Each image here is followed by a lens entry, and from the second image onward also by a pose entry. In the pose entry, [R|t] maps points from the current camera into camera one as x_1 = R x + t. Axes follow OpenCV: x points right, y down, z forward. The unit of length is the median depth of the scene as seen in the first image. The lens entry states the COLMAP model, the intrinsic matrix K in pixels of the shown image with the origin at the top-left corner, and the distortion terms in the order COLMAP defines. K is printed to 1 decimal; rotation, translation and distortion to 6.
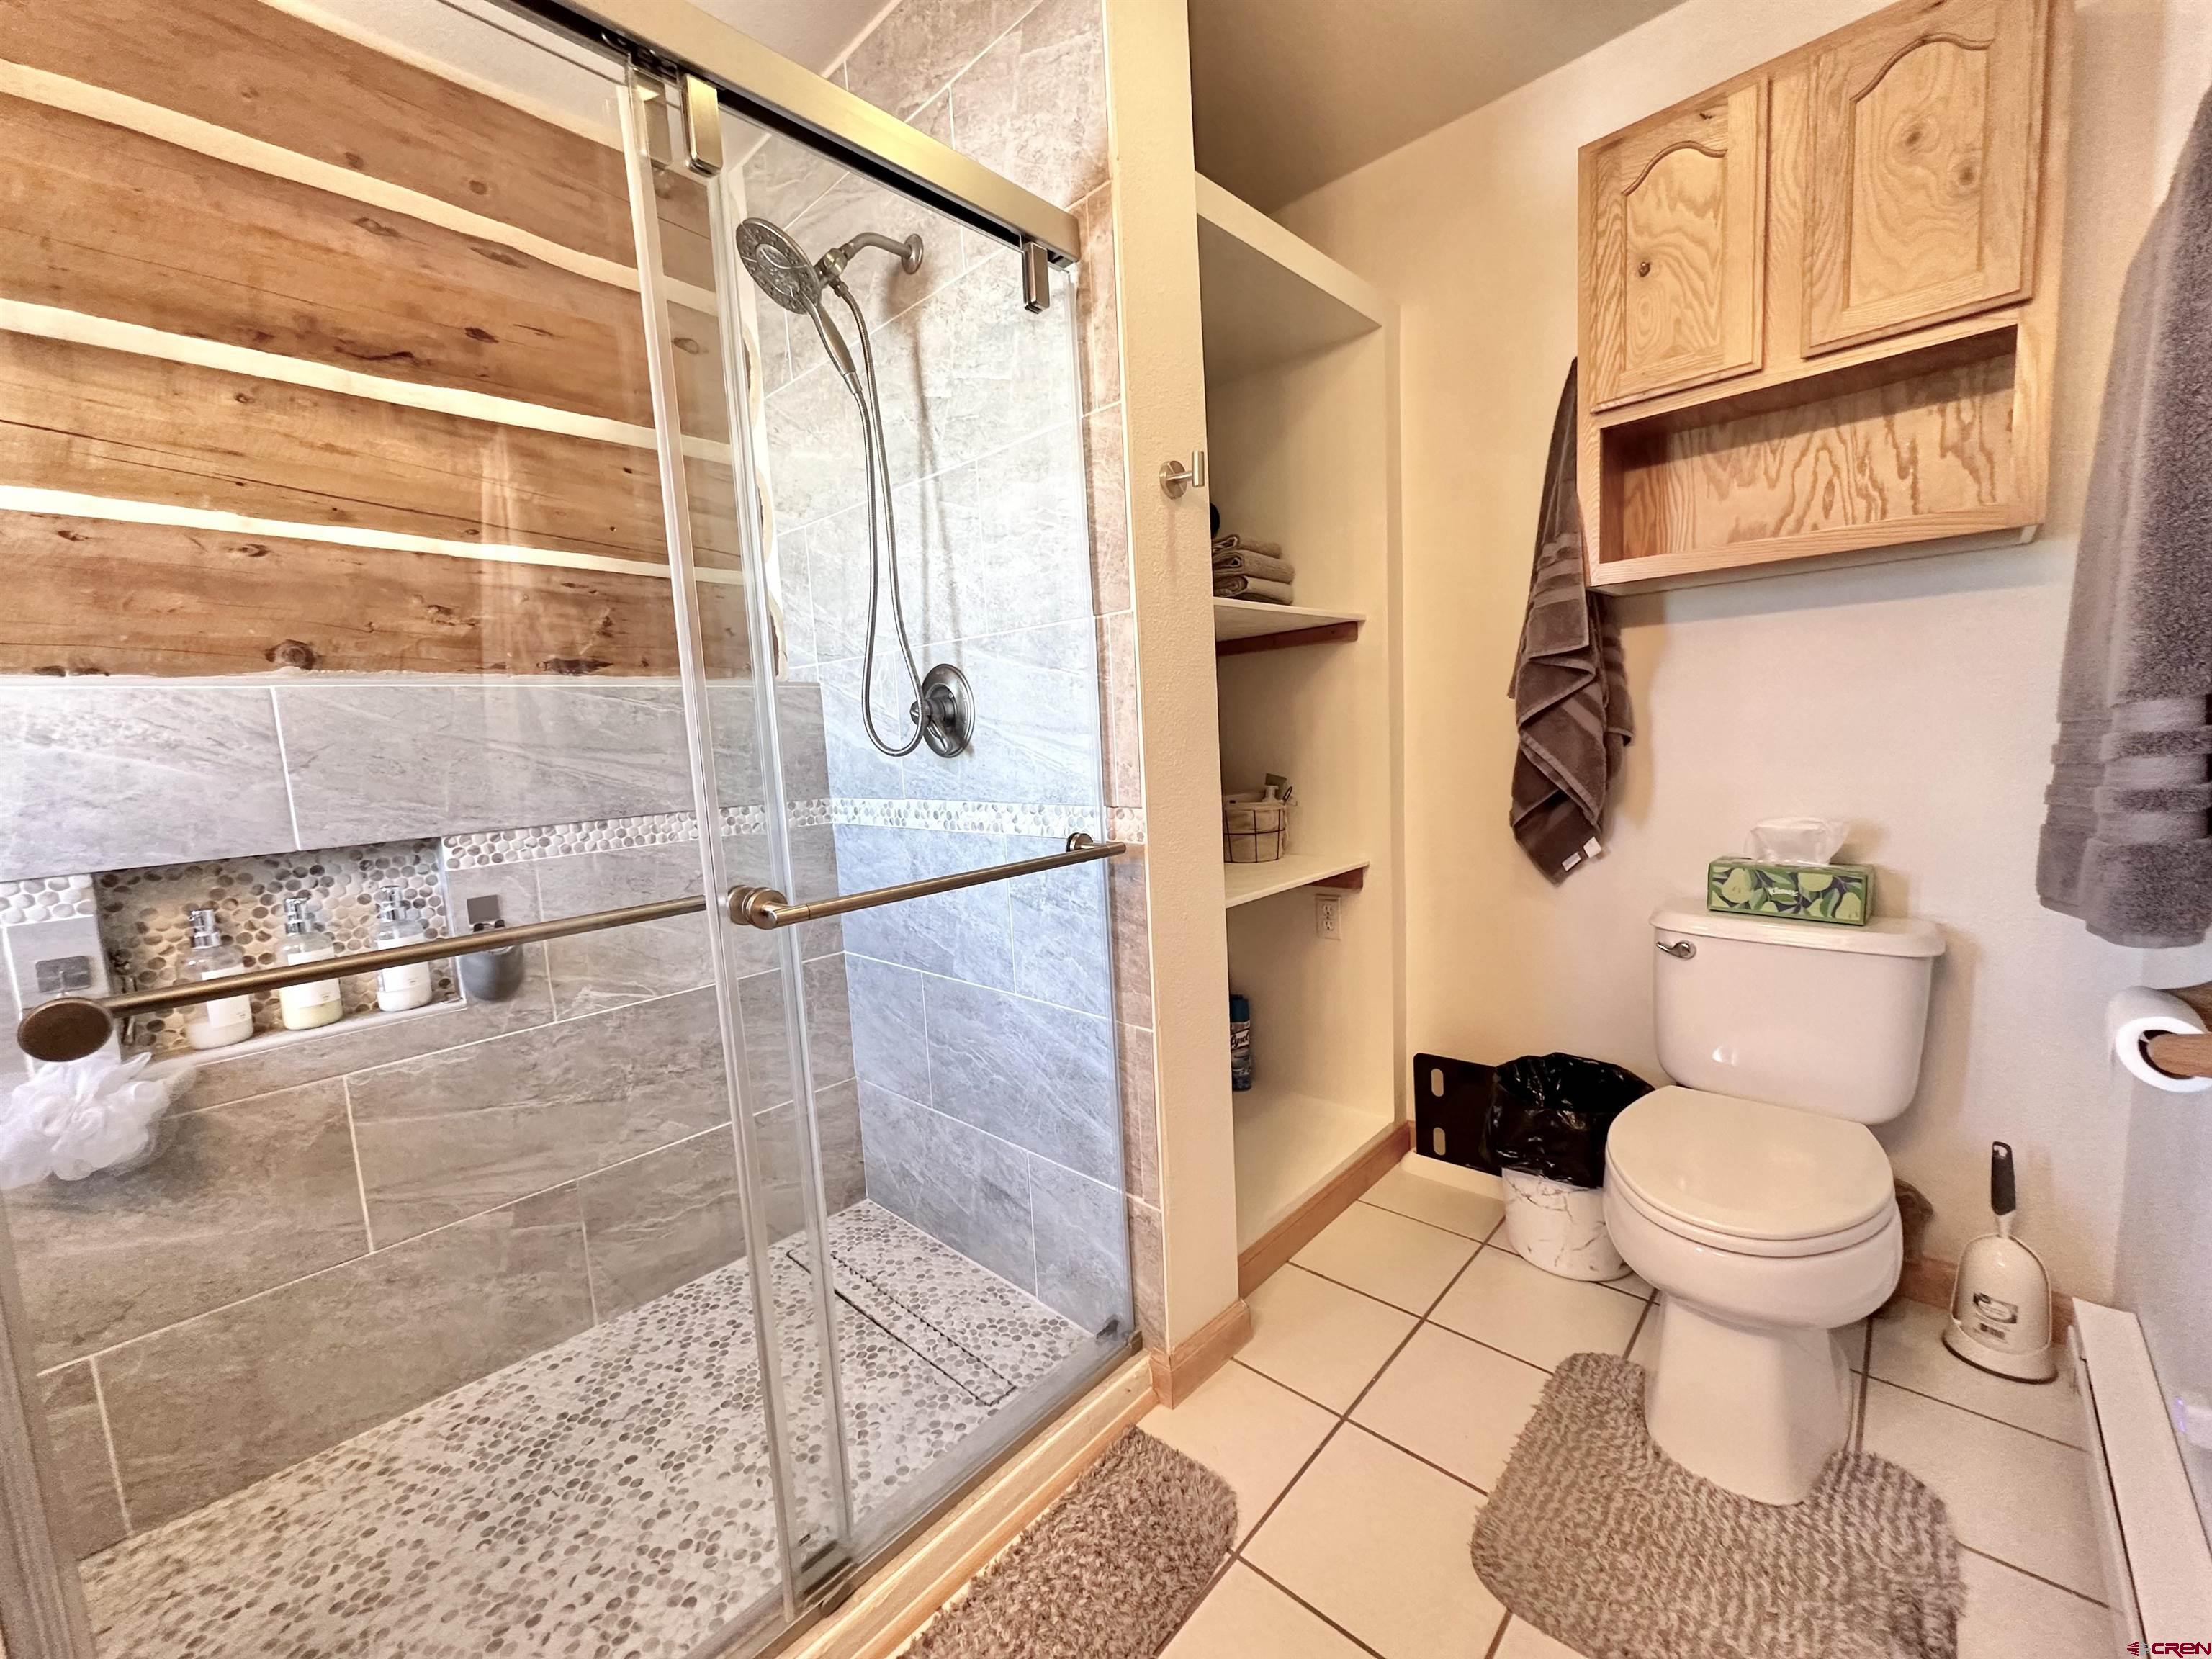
lens RADIAL K [[878.2, 0, 1107.2], [0, 878.2, 834.6], [0, 0, 1]] dist [-0.005593, 0.001231]
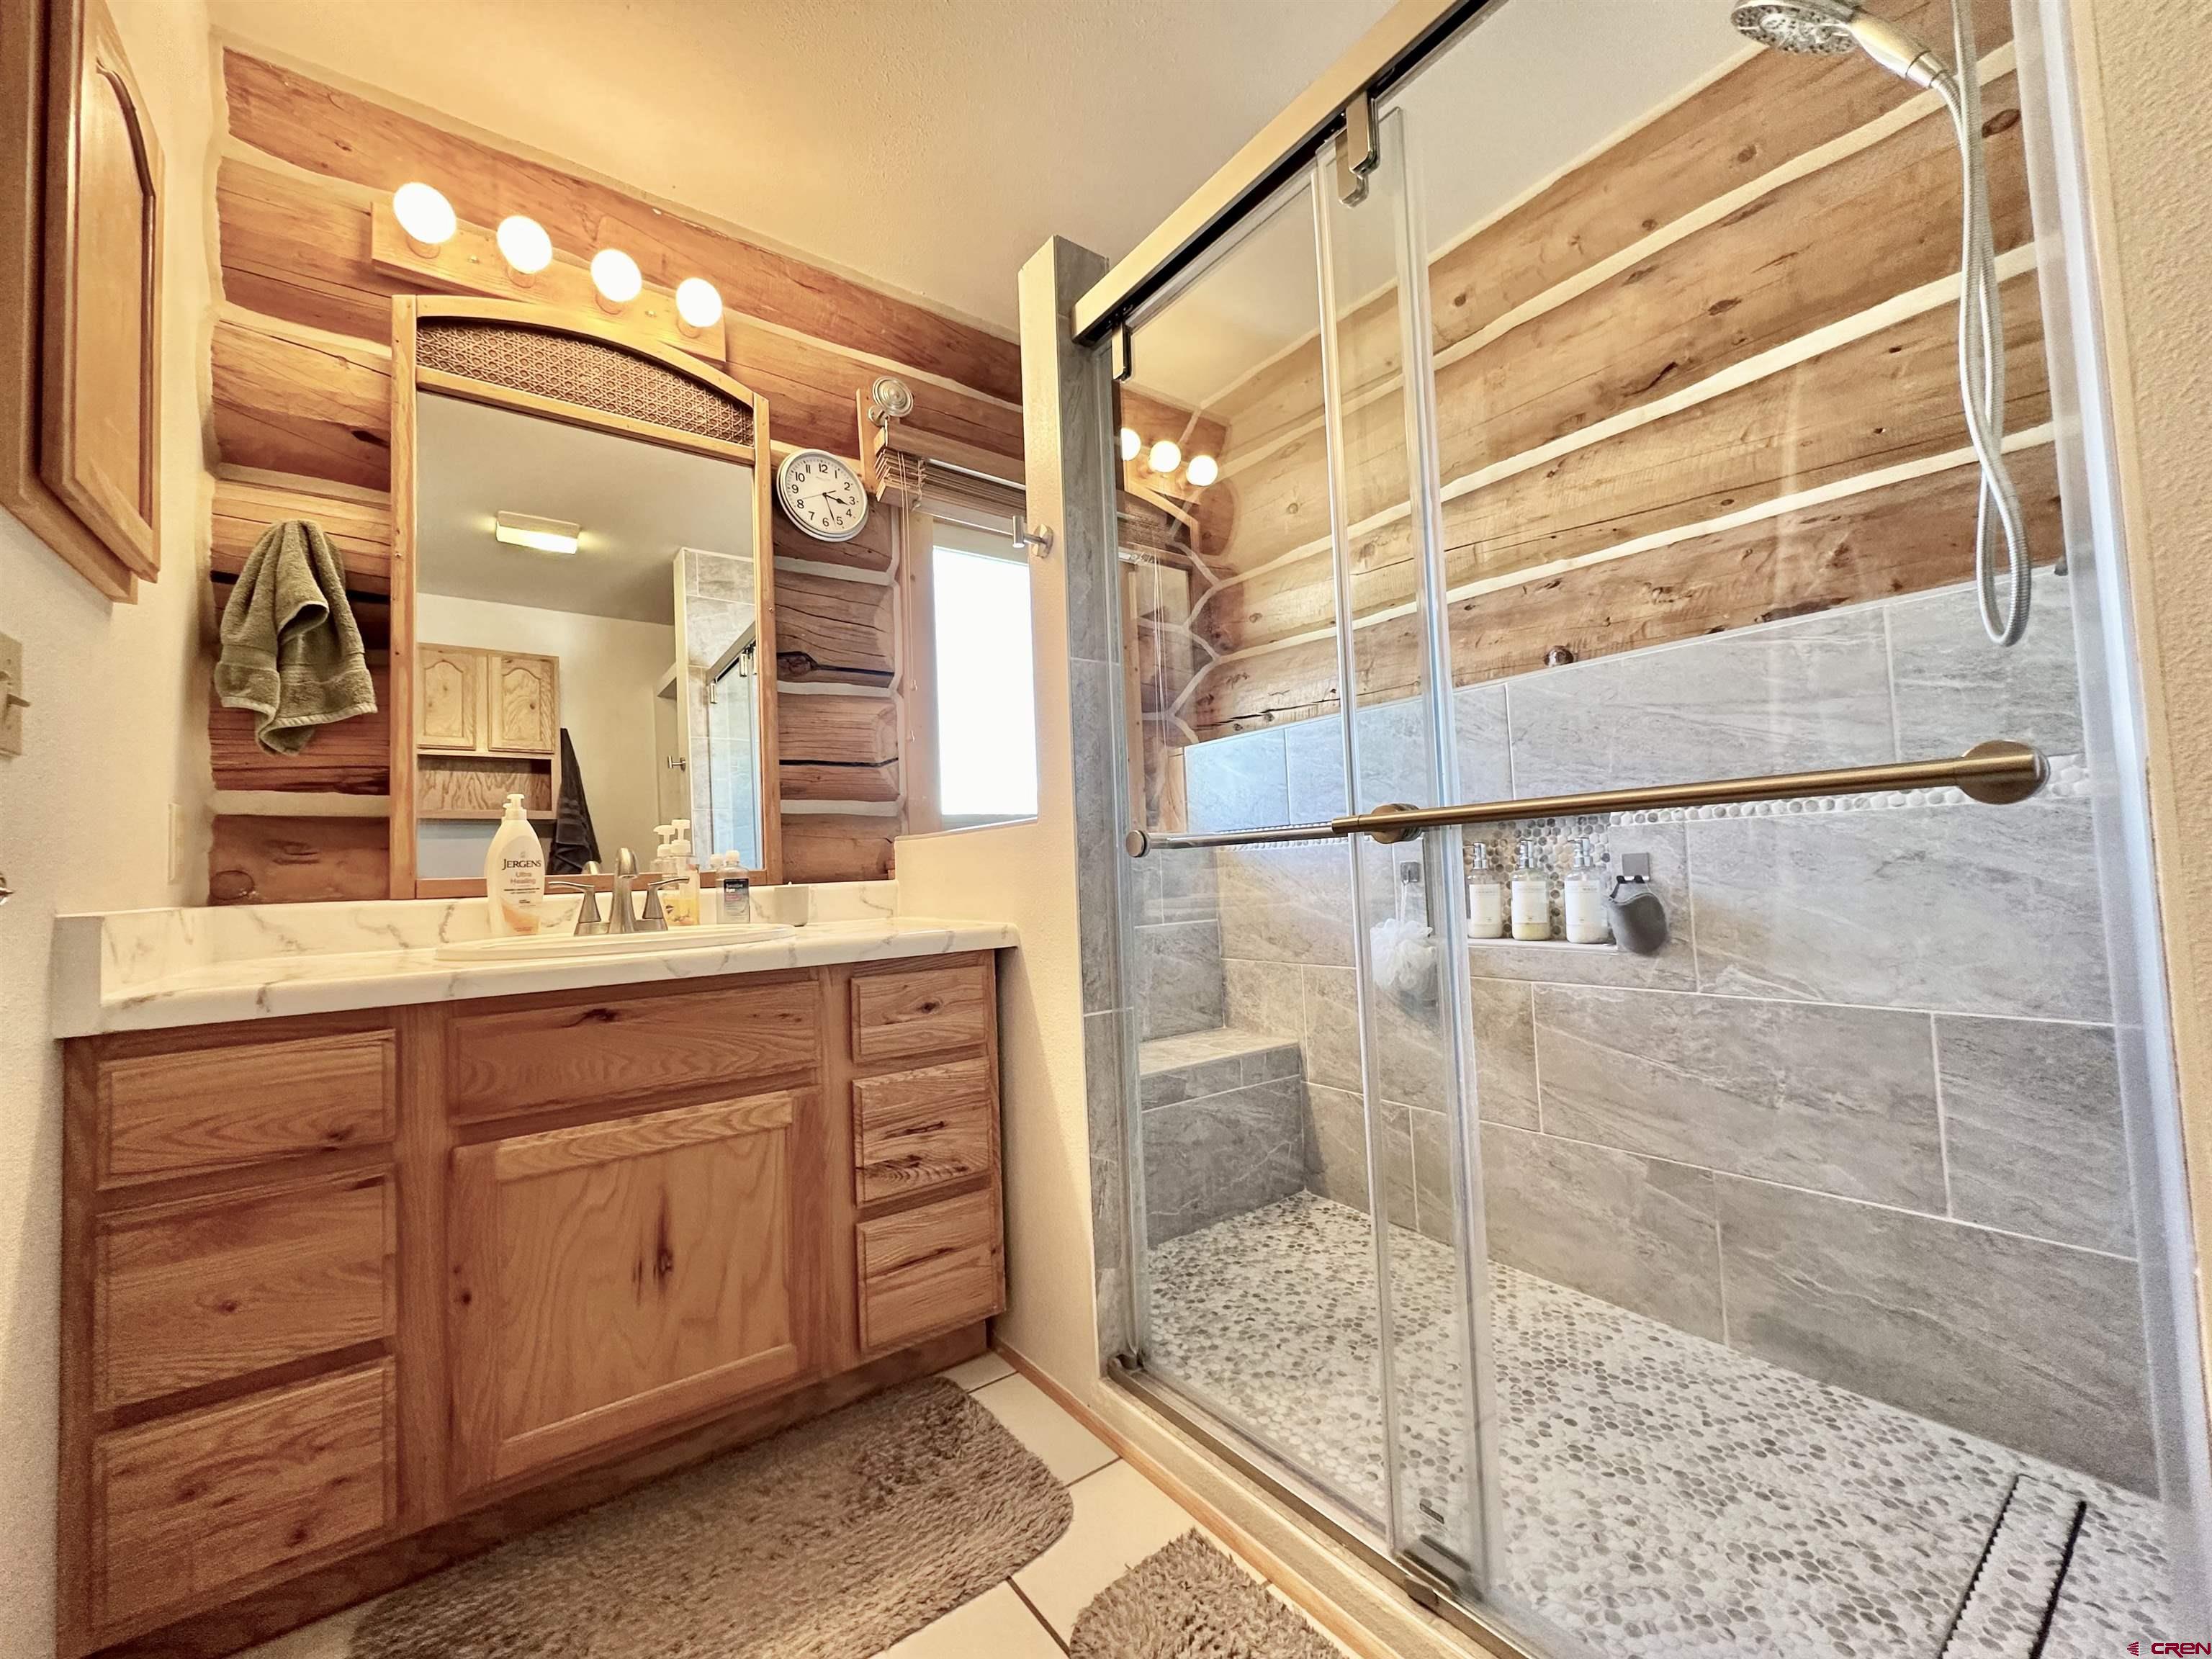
lens RADIAL K [[878.2, 0, 1105.1], [0, 878.2, 828.8], [0, 0, 1]] dist [-0.005593, 0.001231]
pose [[-0.180104, 0.014960, -0.983534, 0.438260], [-0.060859, 0.997799, 0.026321, 0.051479], [0.981763, 0.064597, -0.178797, 0.544202]]
